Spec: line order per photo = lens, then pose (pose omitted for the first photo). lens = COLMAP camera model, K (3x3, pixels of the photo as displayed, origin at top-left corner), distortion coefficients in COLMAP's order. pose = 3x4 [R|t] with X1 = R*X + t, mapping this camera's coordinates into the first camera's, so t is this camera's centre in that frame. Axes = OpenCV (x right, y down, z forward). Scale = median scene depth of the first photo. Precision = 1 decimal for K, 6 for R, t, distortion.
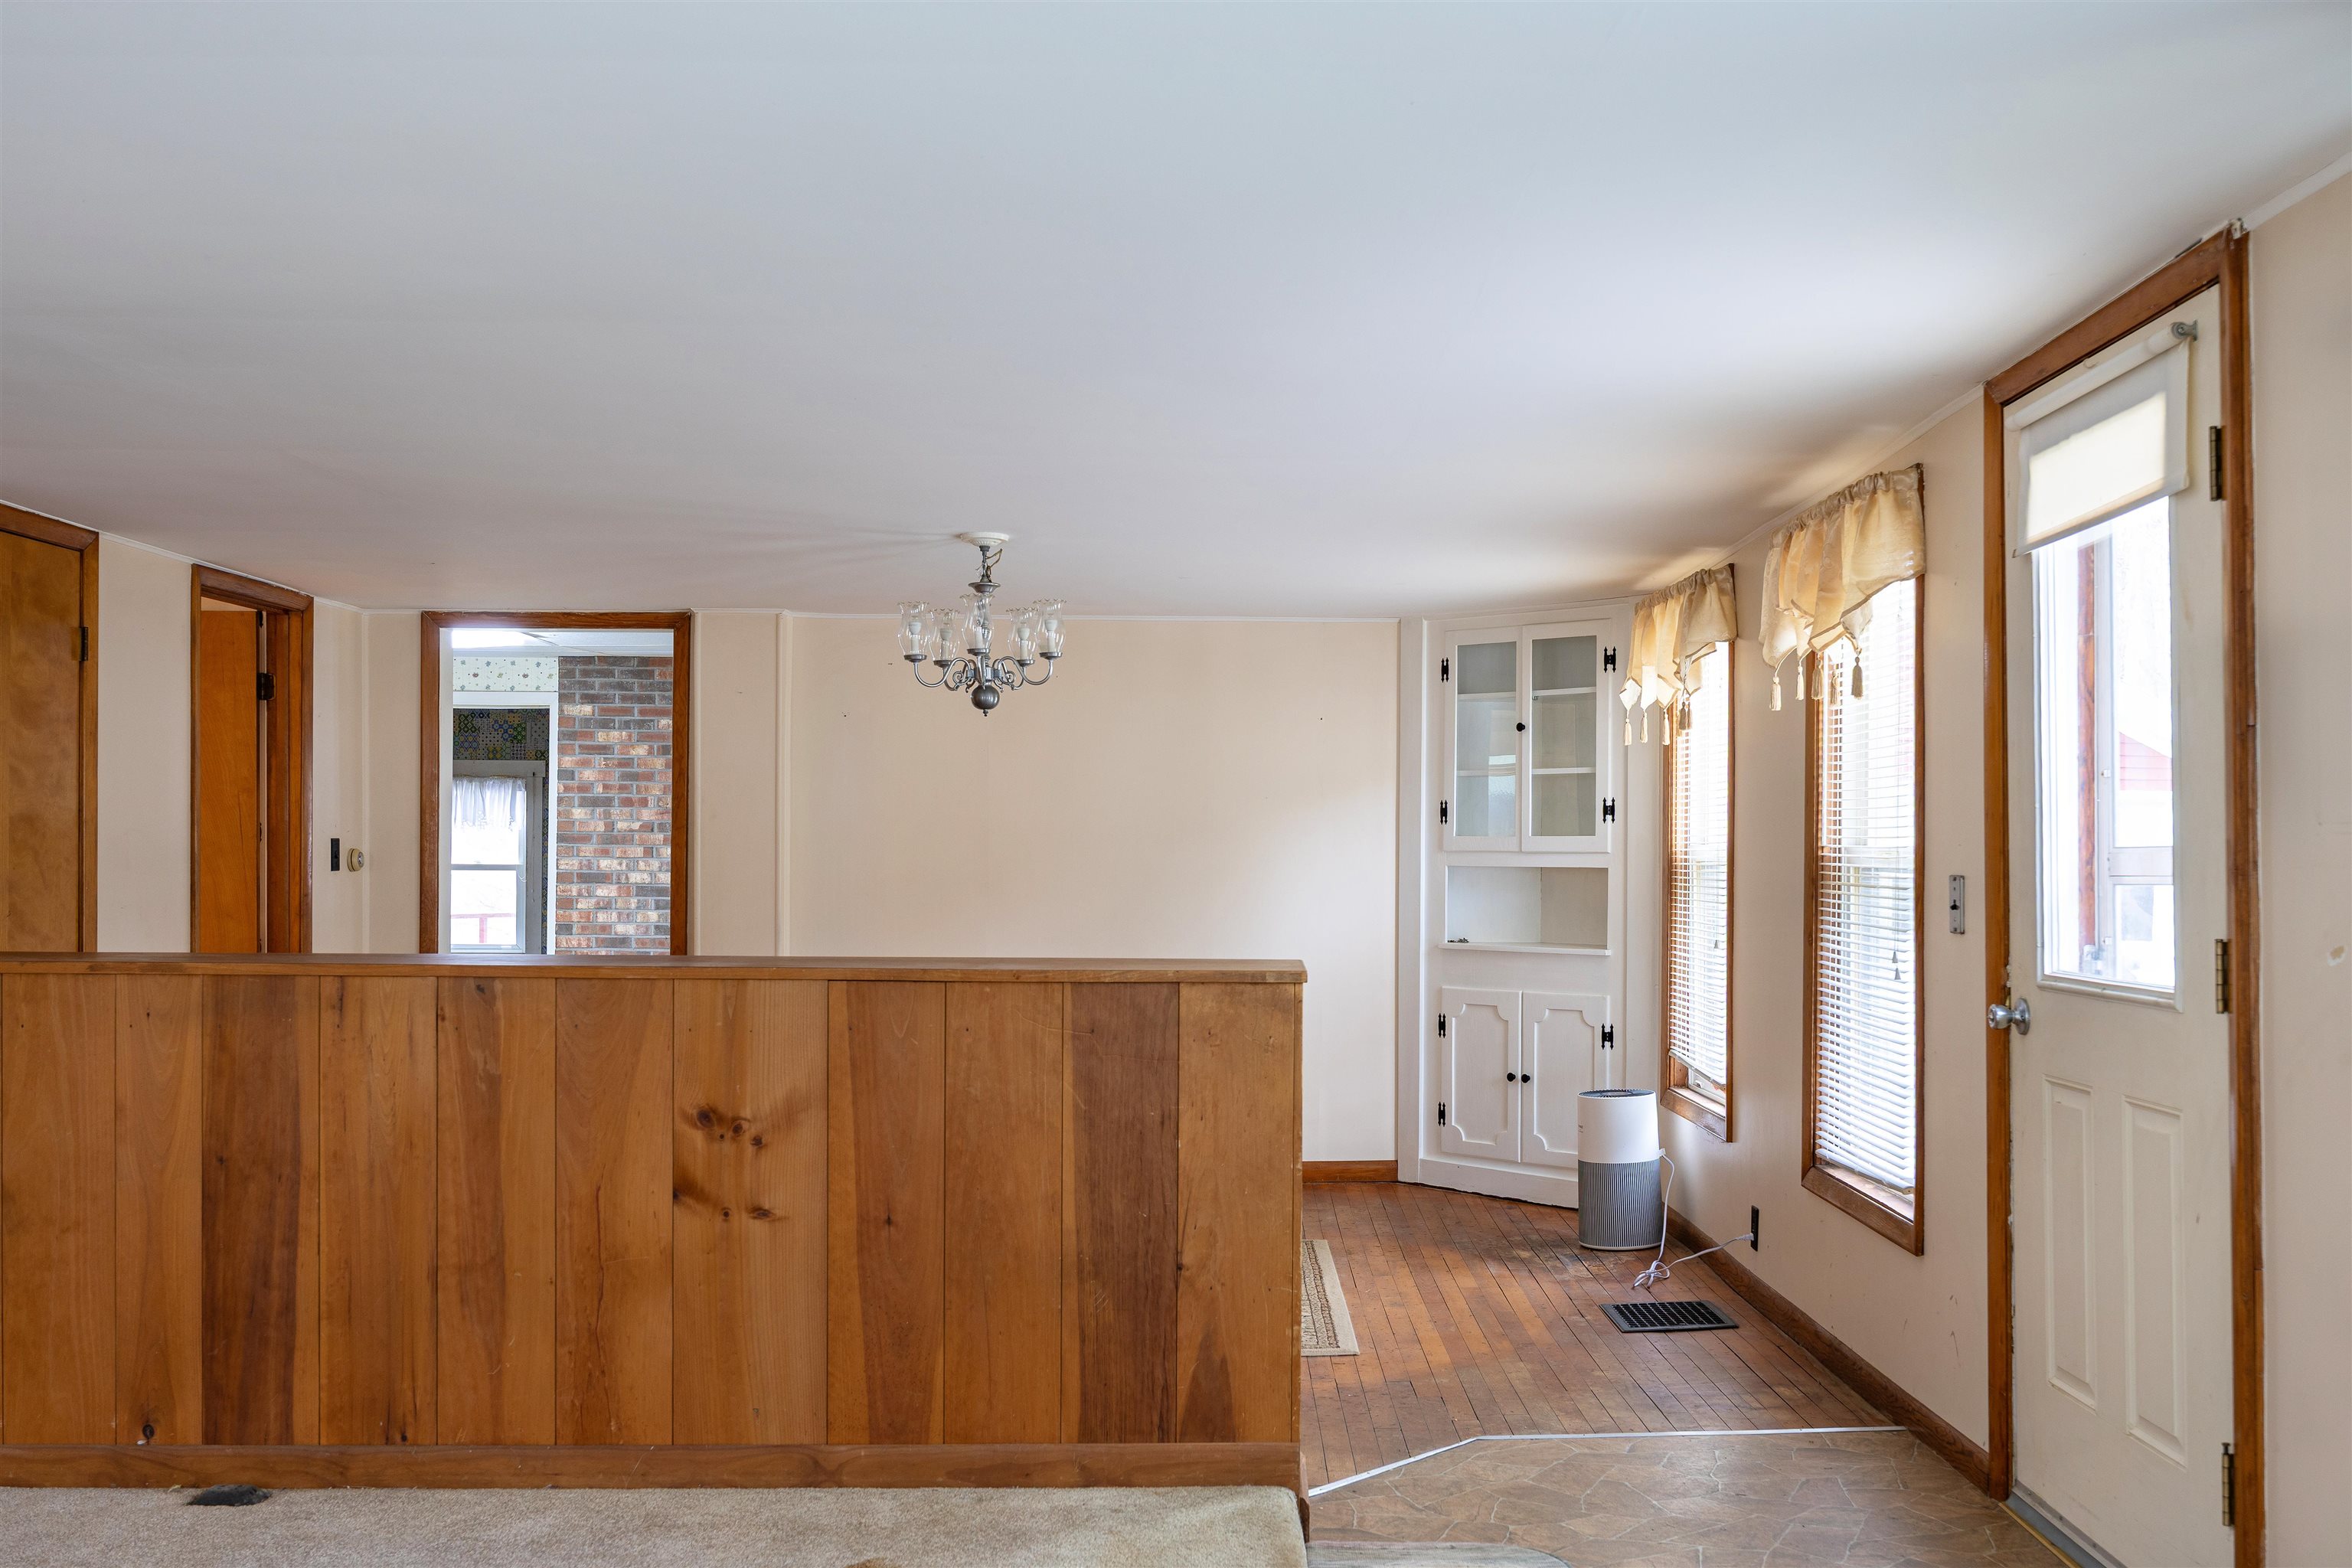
lens RADIAL K [[2351.3, 0, 1176.0], [0, 2351.3, 784.0], [0, 0, 1]] dist [0.005837, -0.004135]
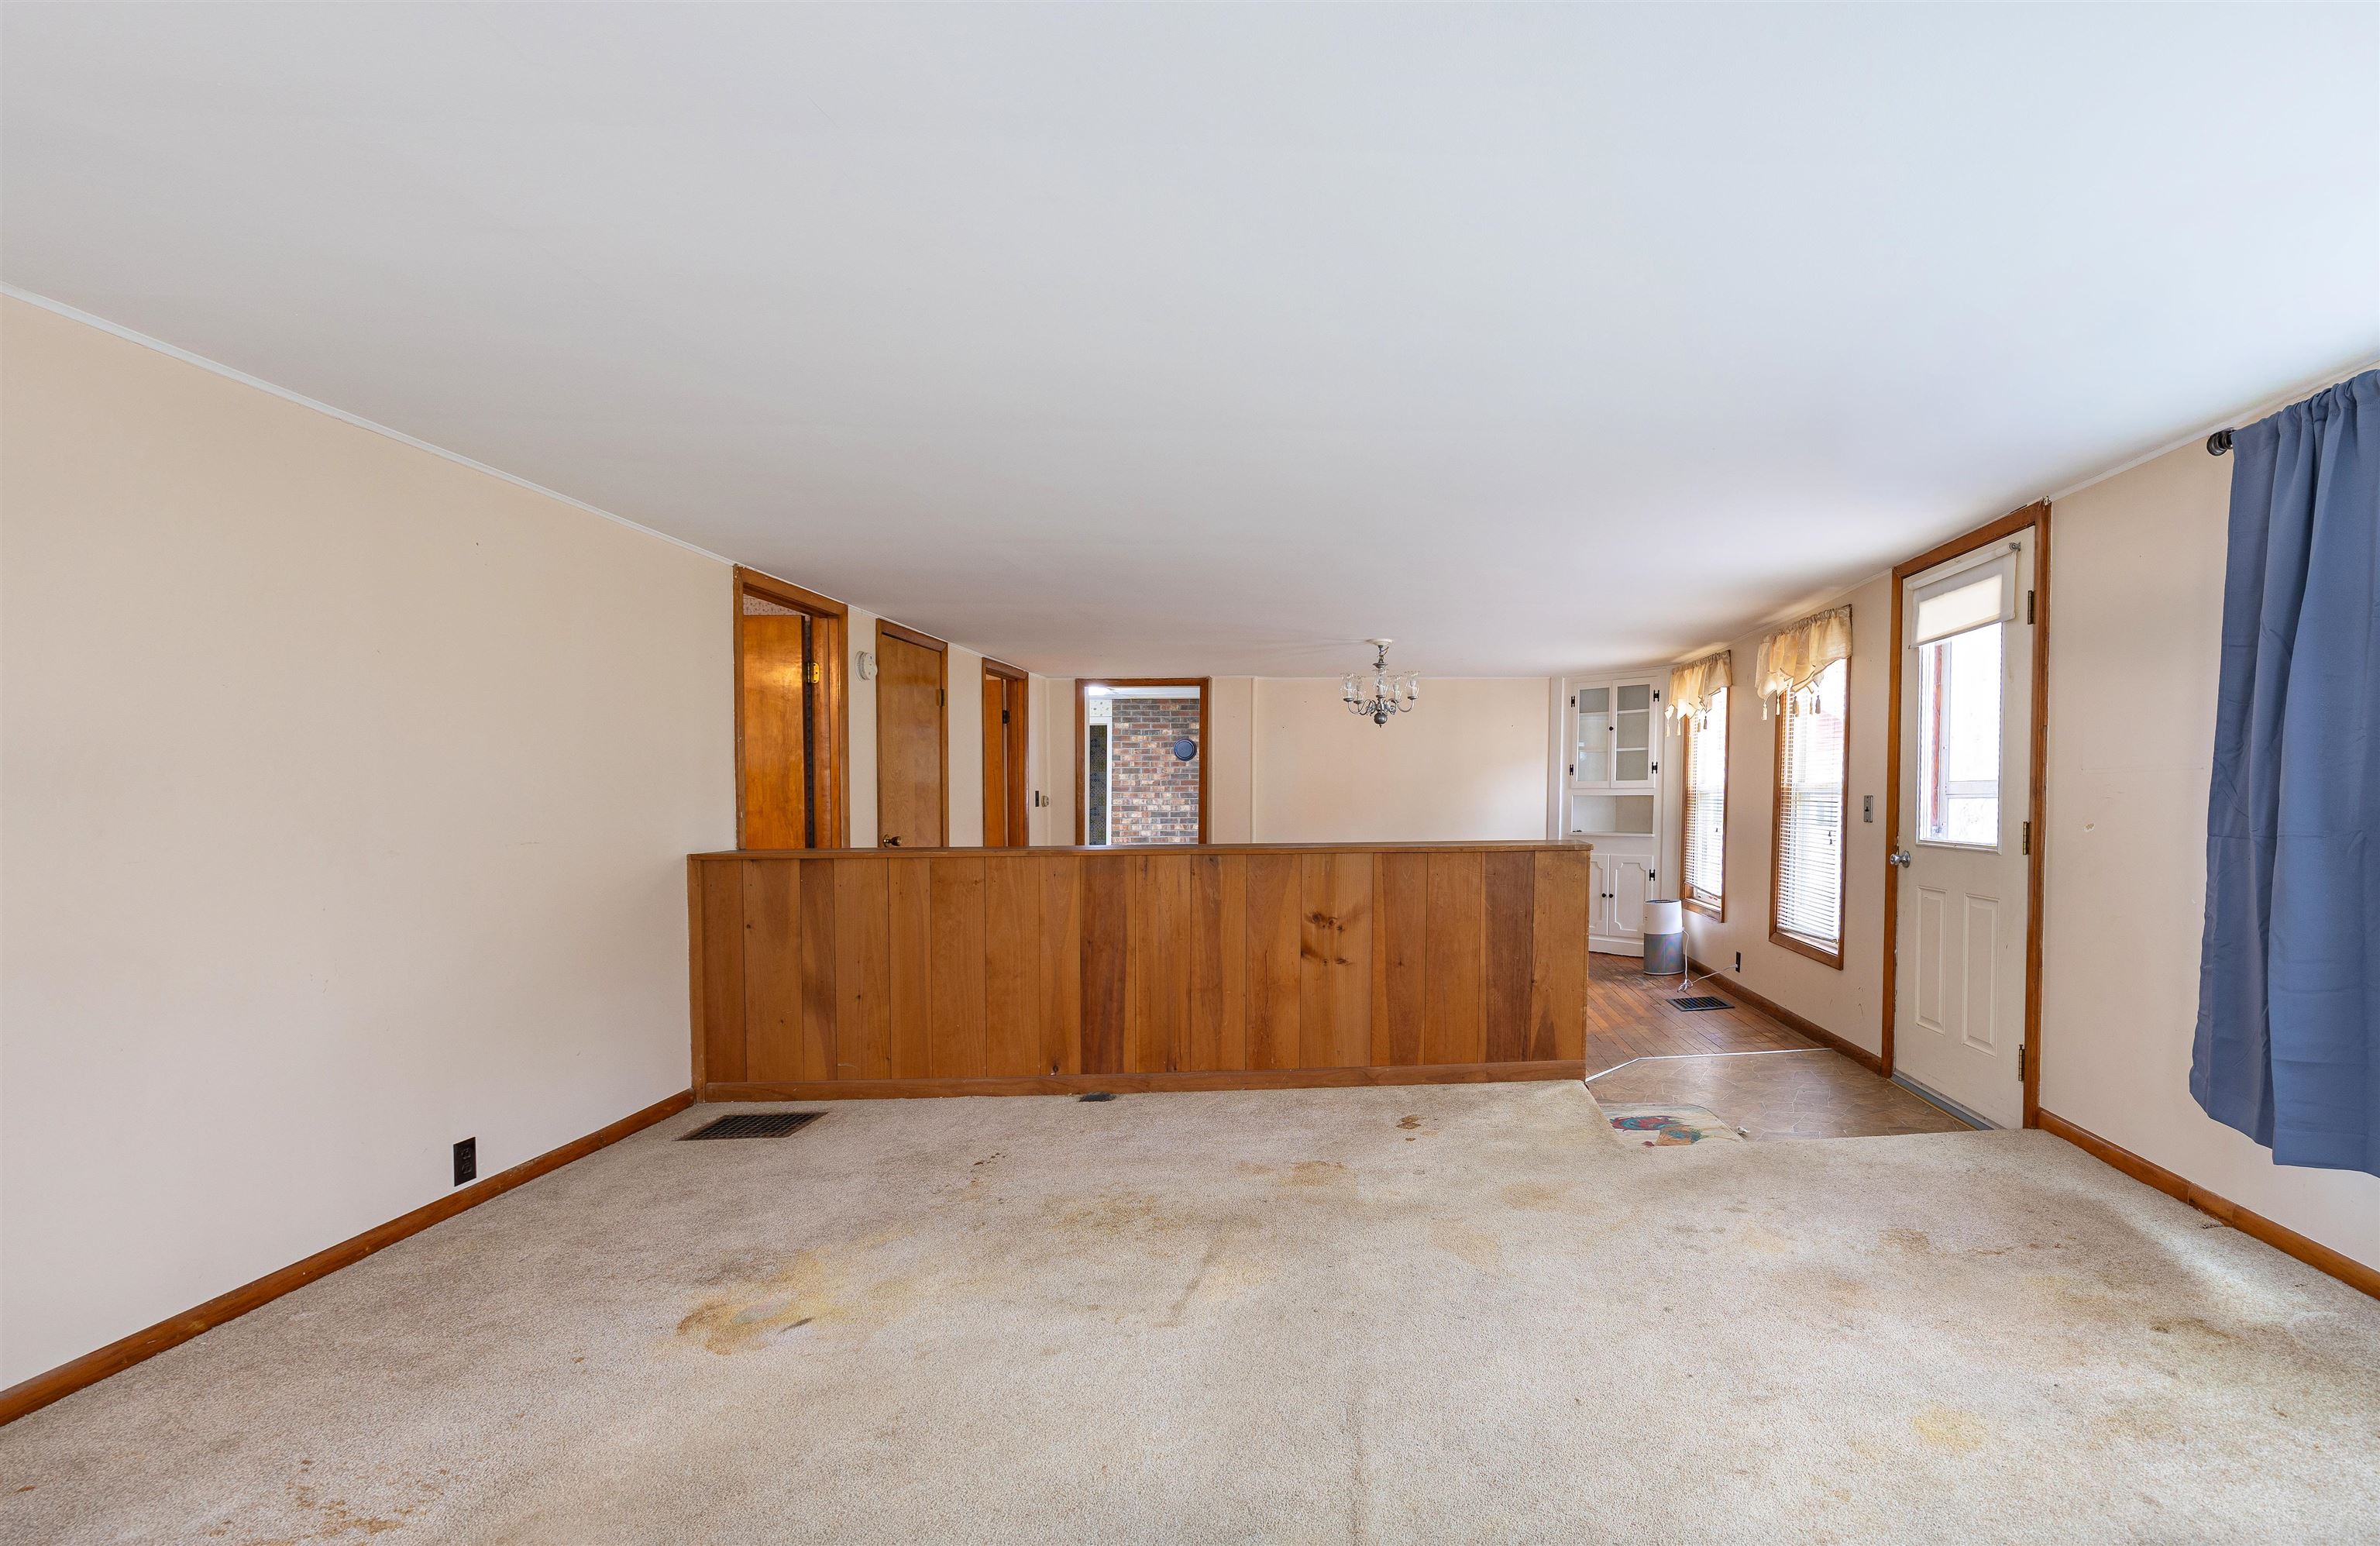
lens RADIAL K [[1276.5, 0, 1189.4], [0, 1276.5, 827.8], [0, 0, 1]] dist [0.000746, 0.000125]
pose [[0.998563, -0.017544, 0.050632, -0.347176], [0.014620, 0.998235, 0.057556, -0.008366], [-0.051552, -0.056733, 0.997058, -0.142277]]
